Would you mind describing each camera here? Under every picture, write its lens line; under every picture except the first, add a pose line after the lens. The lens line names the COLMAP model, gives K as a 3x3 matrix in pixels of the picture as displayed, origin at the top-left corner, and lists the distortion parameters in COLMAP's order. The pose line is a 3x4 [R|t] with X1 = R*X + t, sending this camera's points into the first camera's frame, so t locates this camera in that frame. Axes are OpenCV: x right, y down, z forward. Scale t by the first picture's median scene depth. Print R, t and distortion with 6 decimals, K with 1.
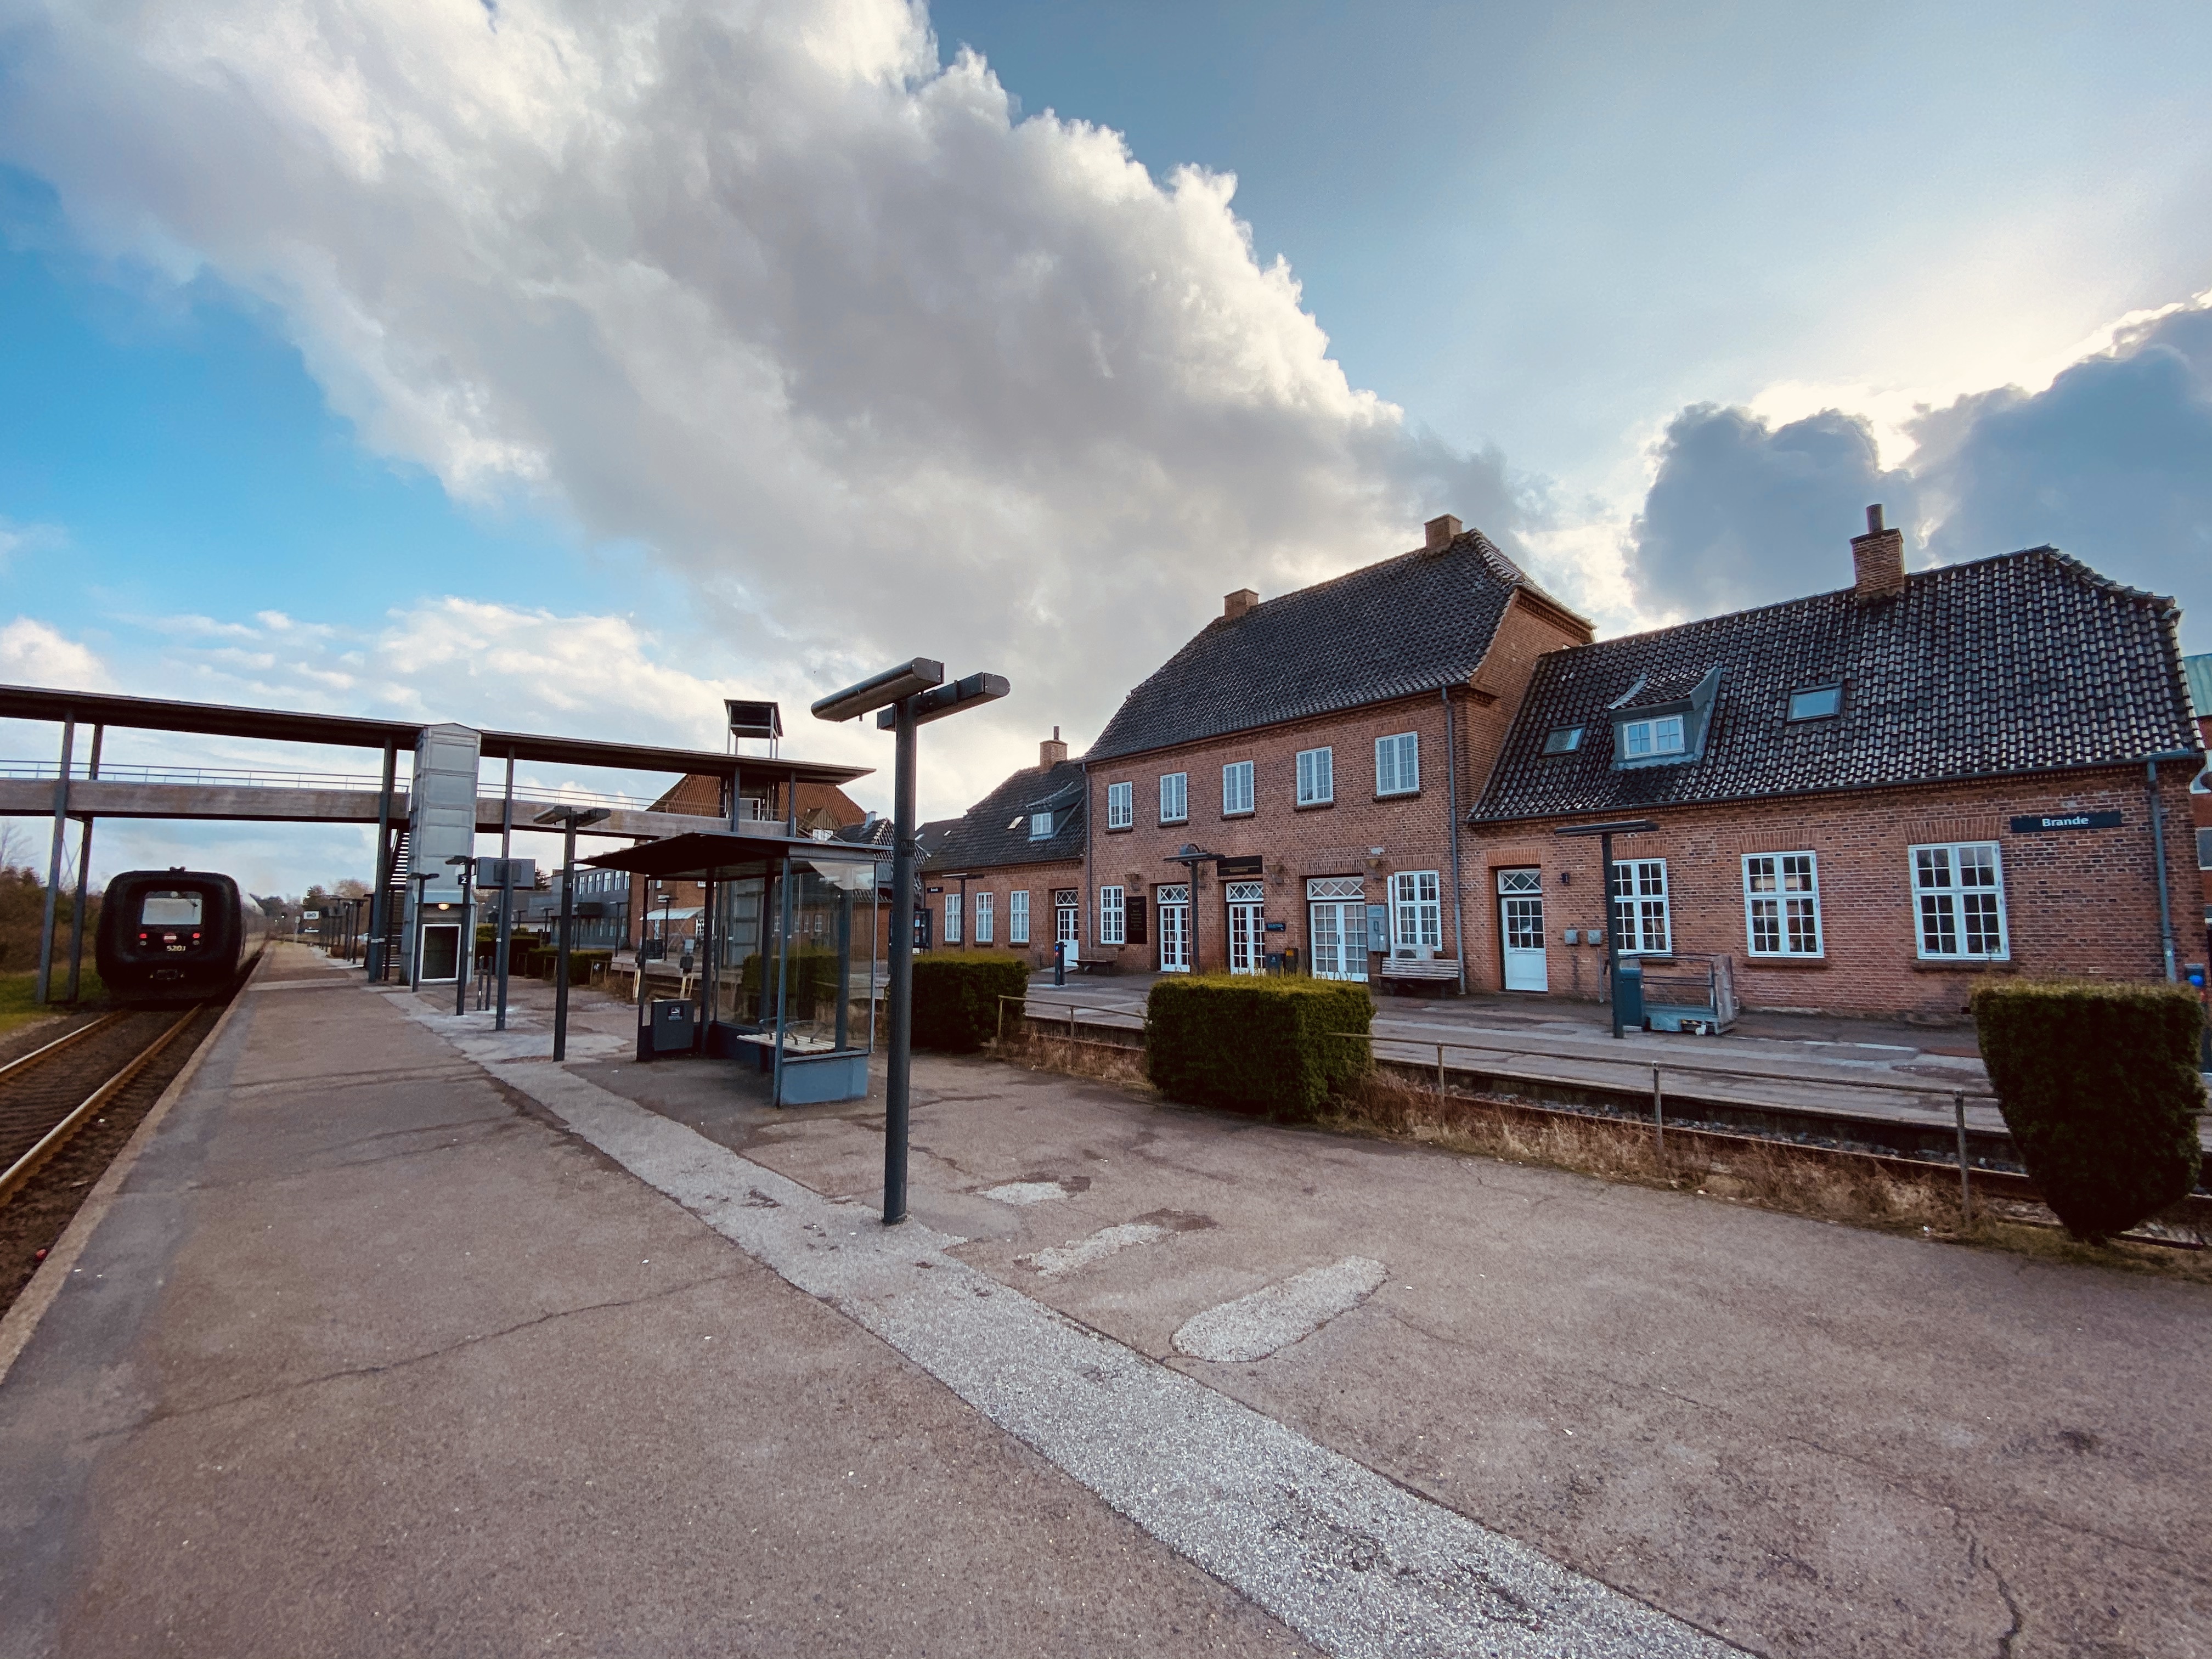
lens RADIAL K [[877.4, 0, 1104.2], [0, 877.4, 840.4], [0, 0, 1]] dist [0.025475, -0.025279]
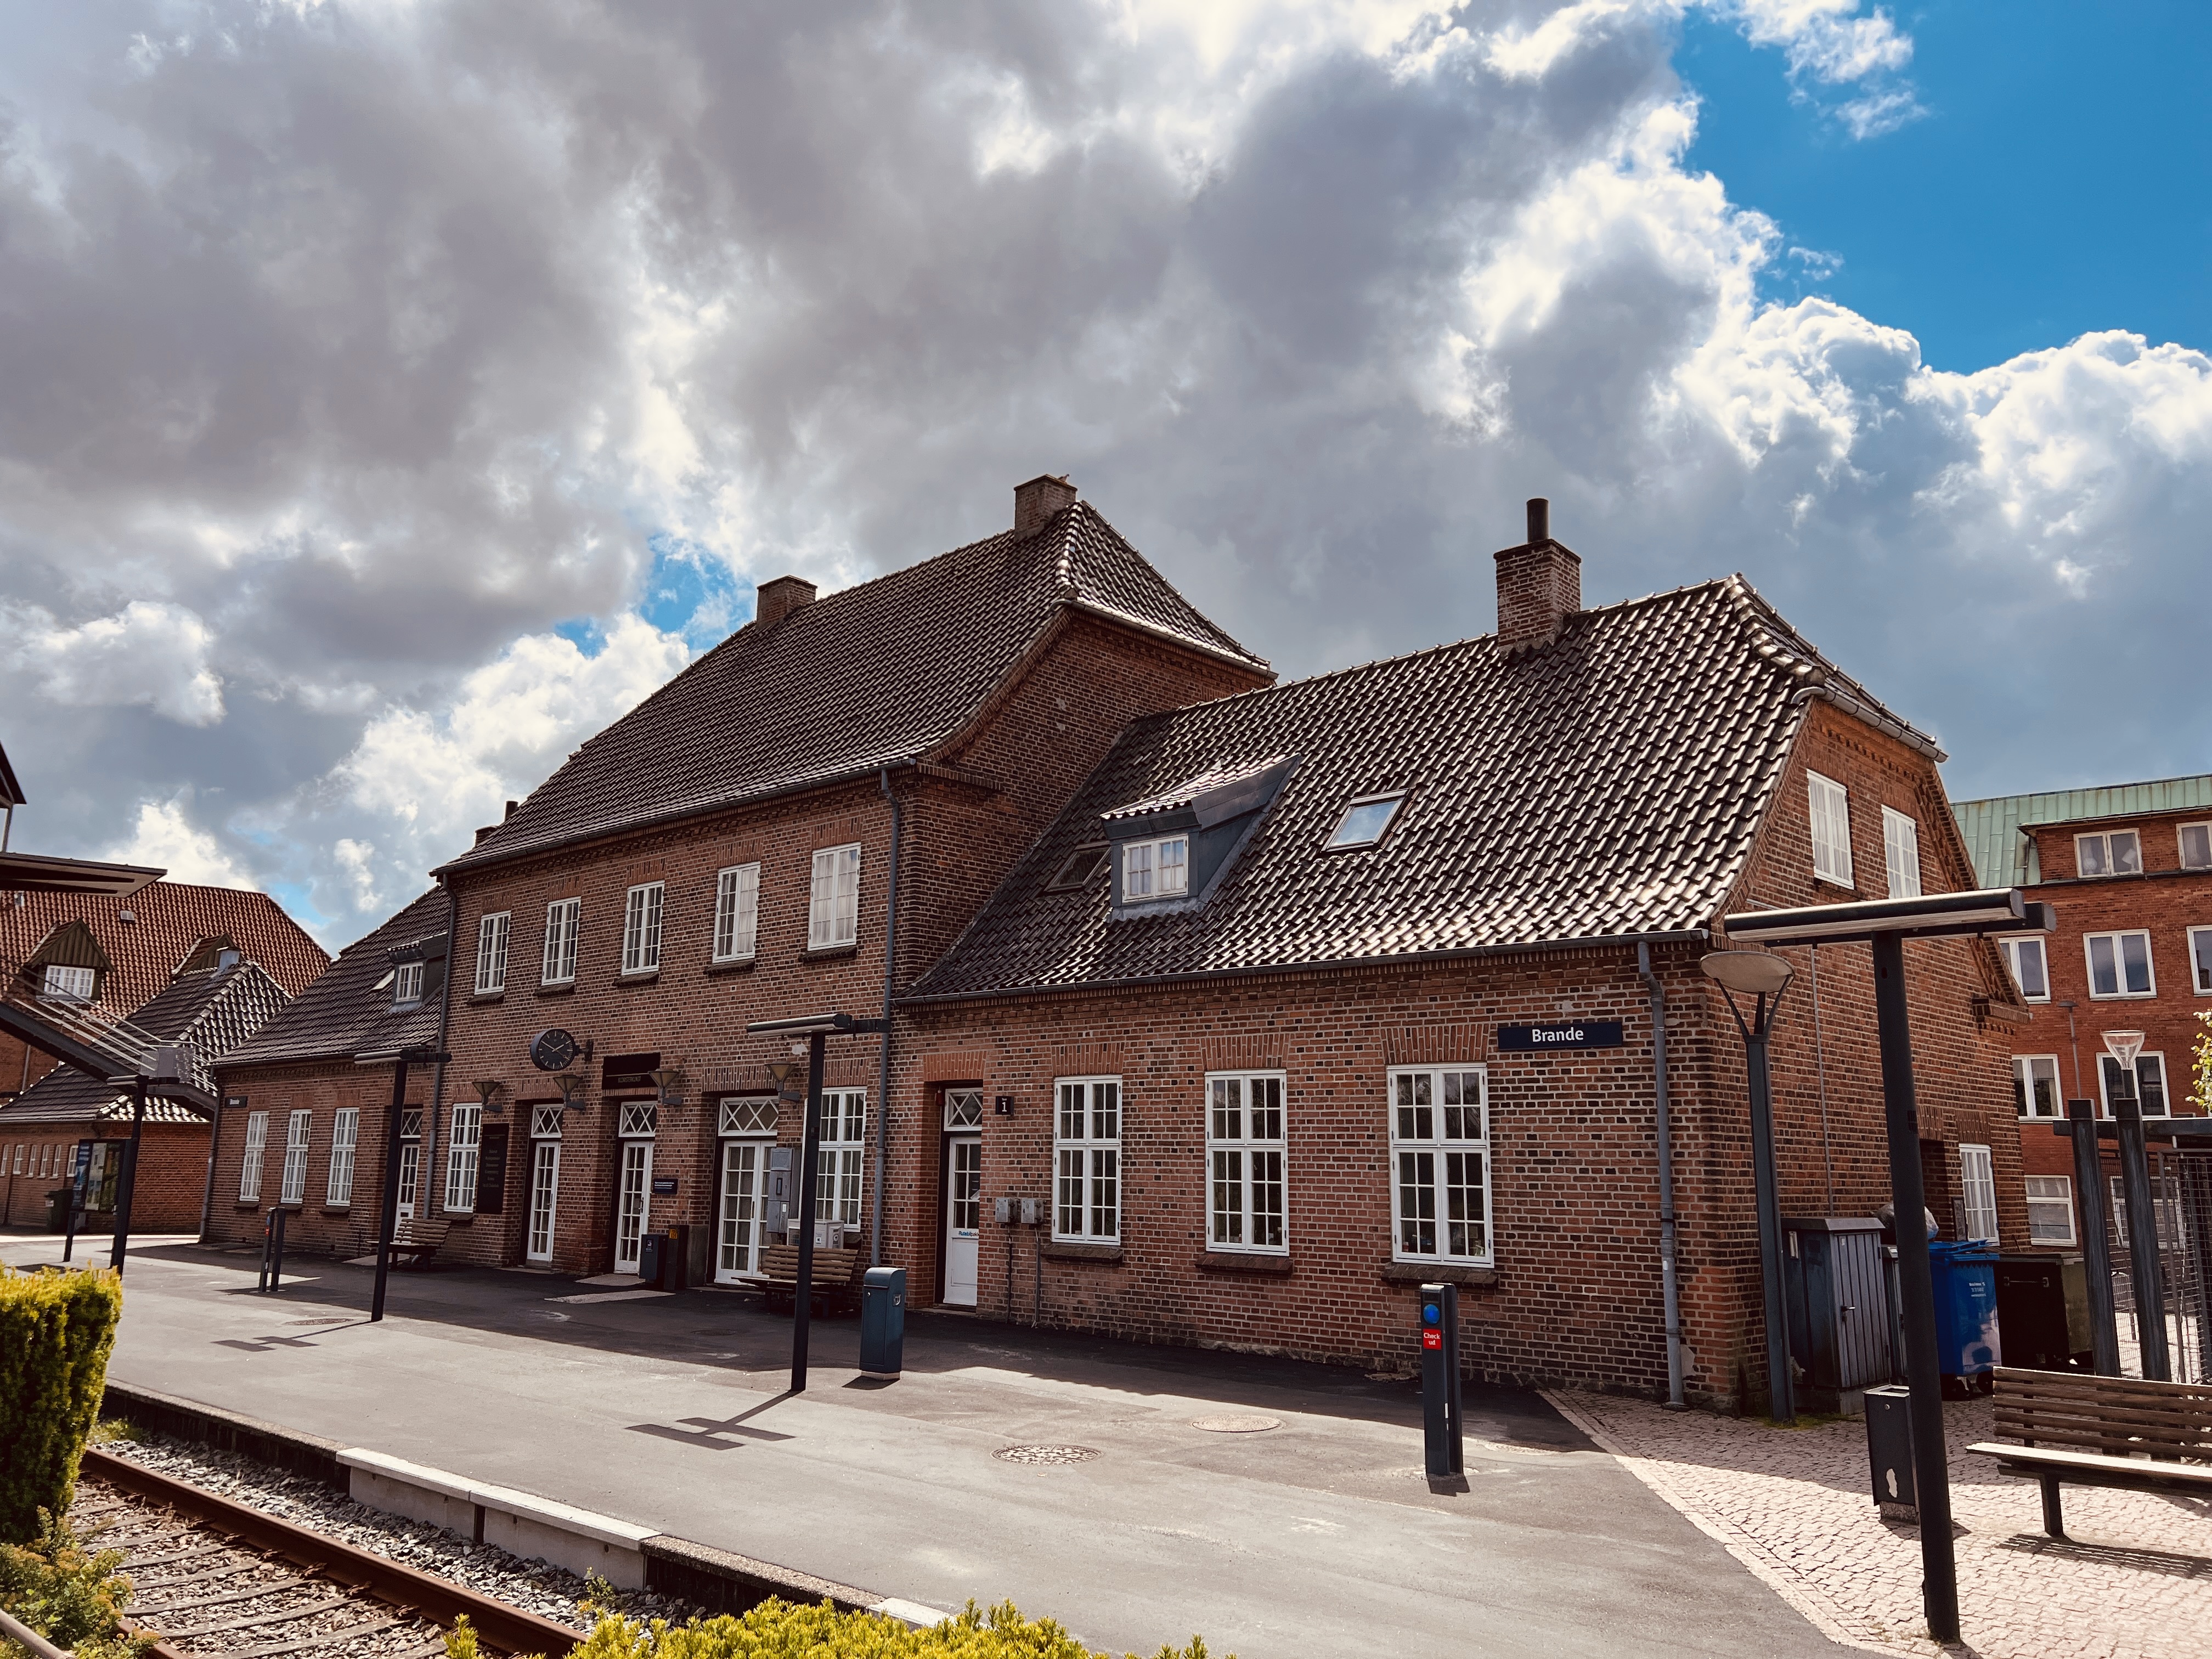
lens RADIAL K [[1660.4, 0, 1071.2], [0, 1660.4, 826.6], [0, 0, 1]] dist [0.104563, -0.169676]
pose [[0.998083, 0.034556, 0.051351, 0.405116], [-0.028577, 0.993193, -0.112920, -0.013902], [-0.054903, 0.111236, 0.992276, -0.085093]]
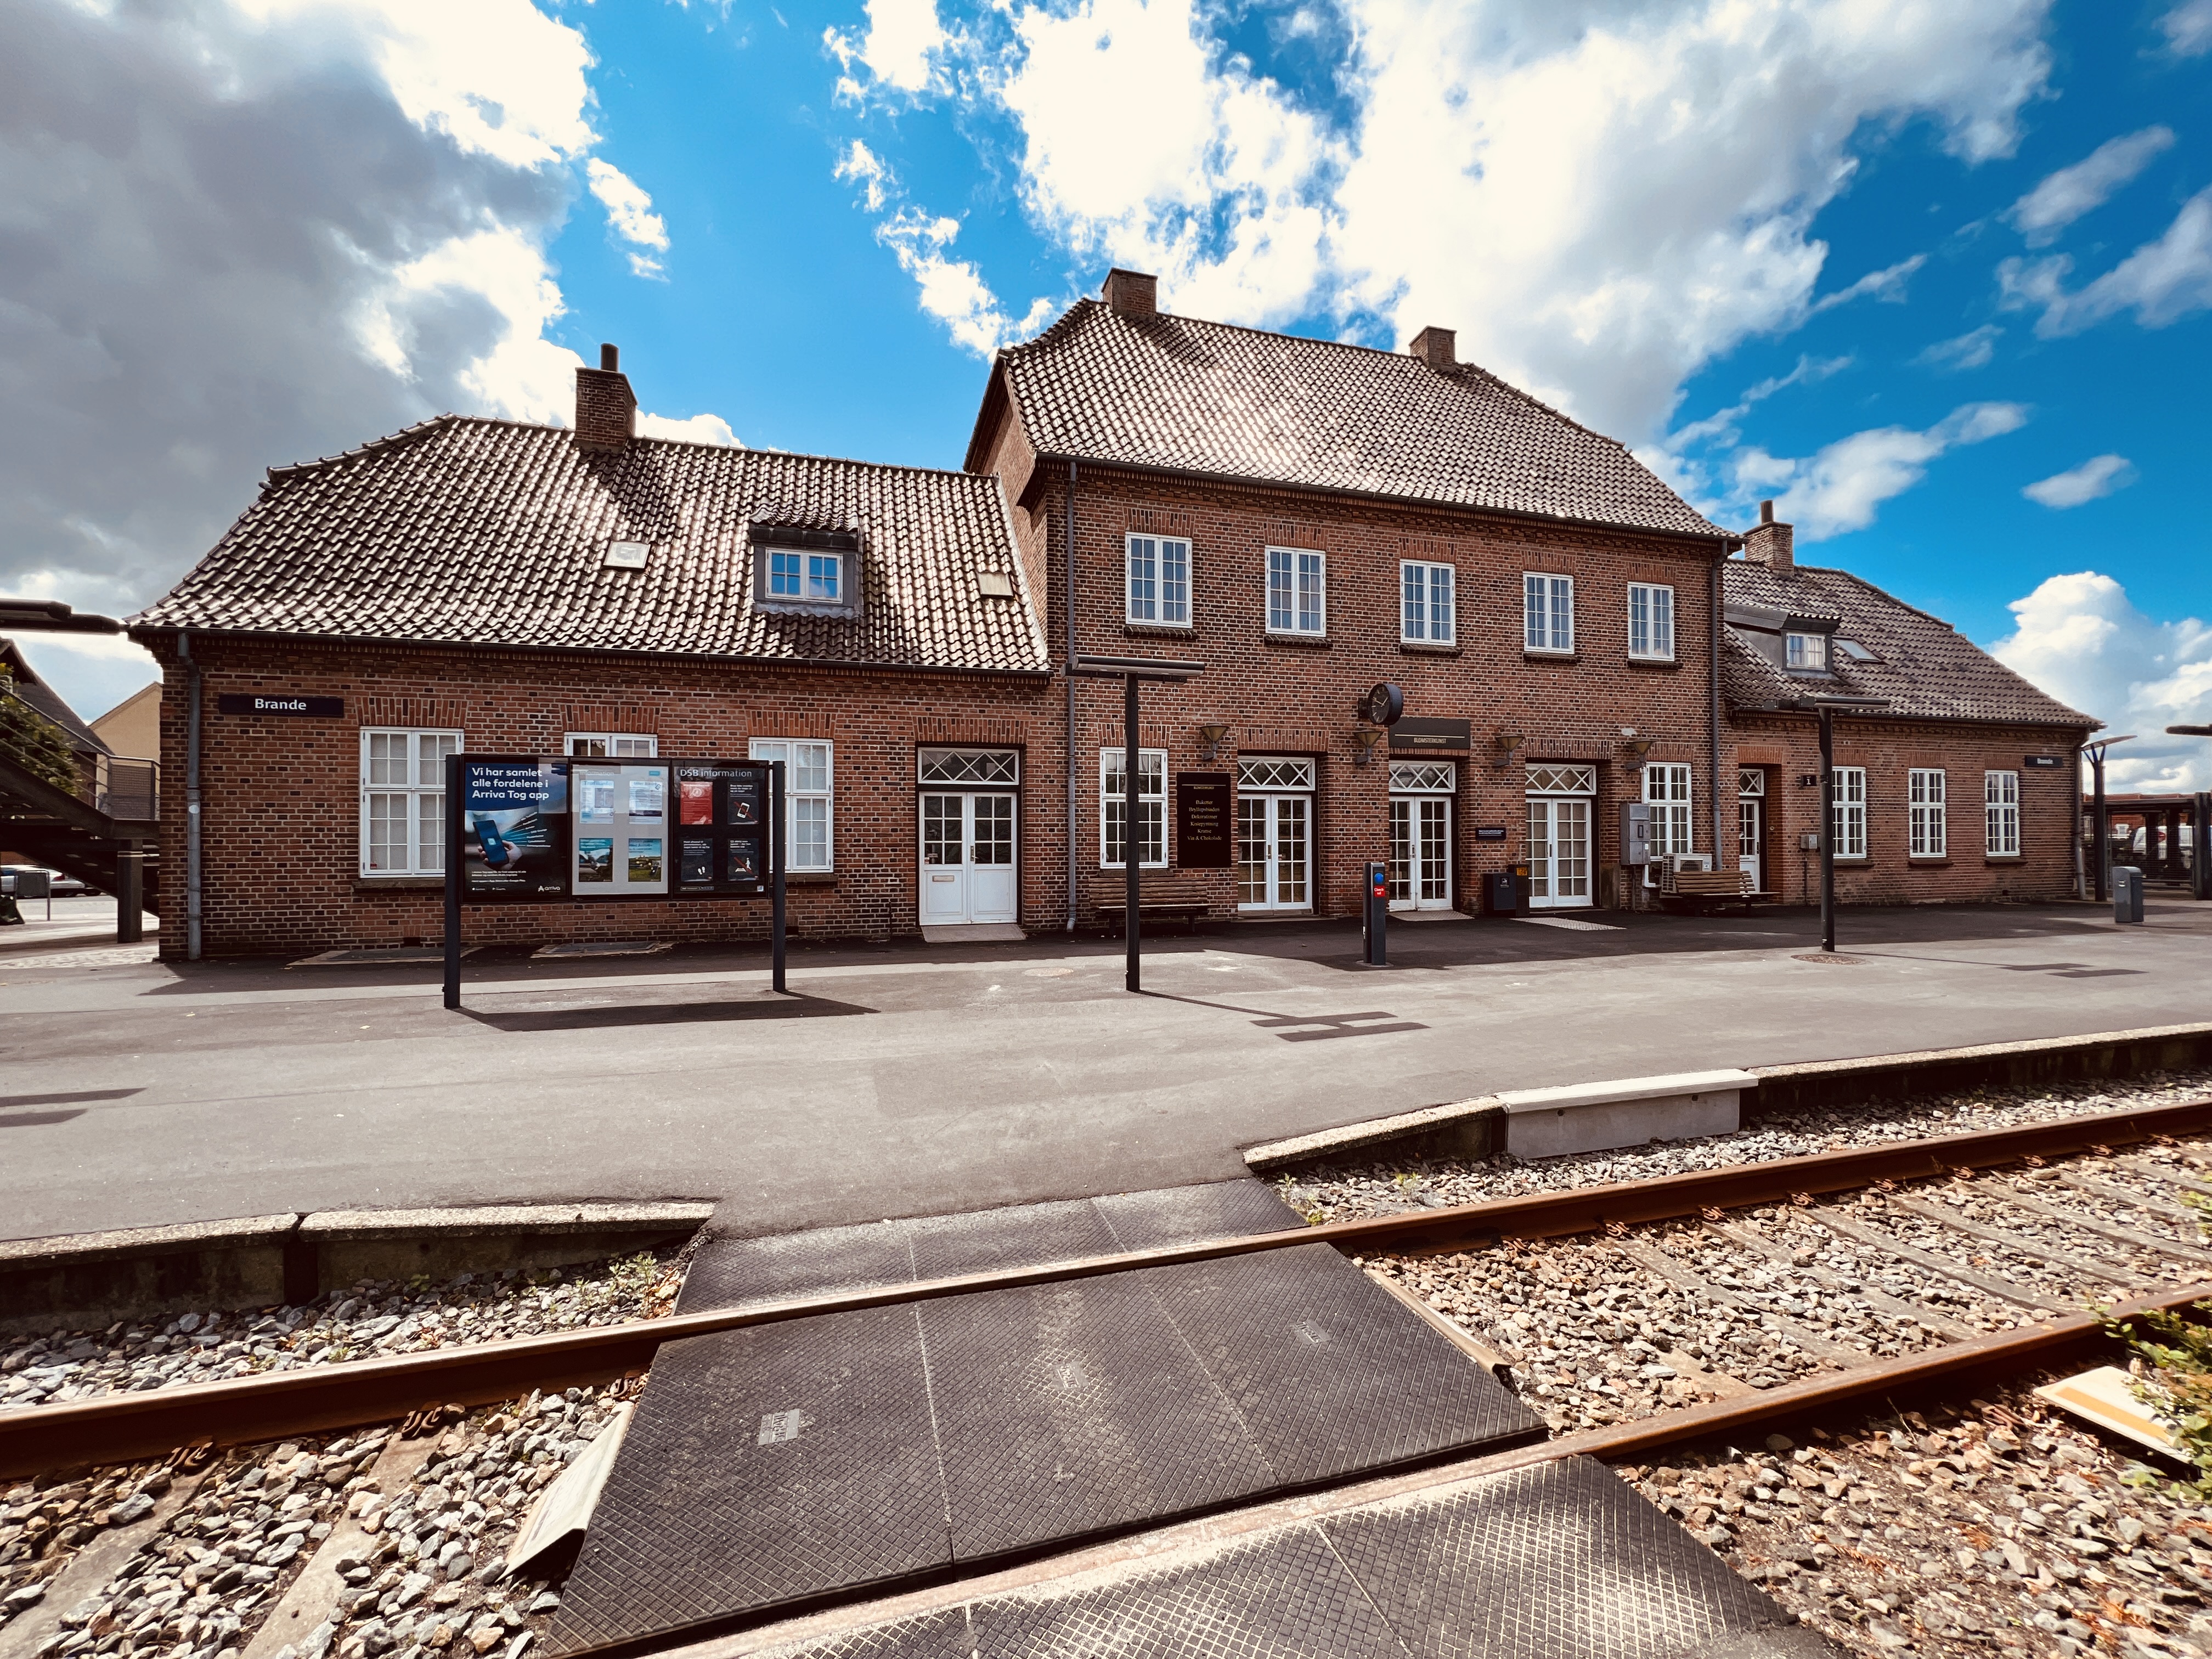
lens RADIAL K [[884.1, 0, 1106.0], [0, 884.1, 829.5], [0, 0, 1]] dist [-0.000372, 0.000143]
pose [[0.440987, 0.003008, 0.897509, -0.536670], [-0.086418, 0.995490, 0.039125, 0.098774], [-0.893344, -0.094815, 0.439258, 1.008676]]
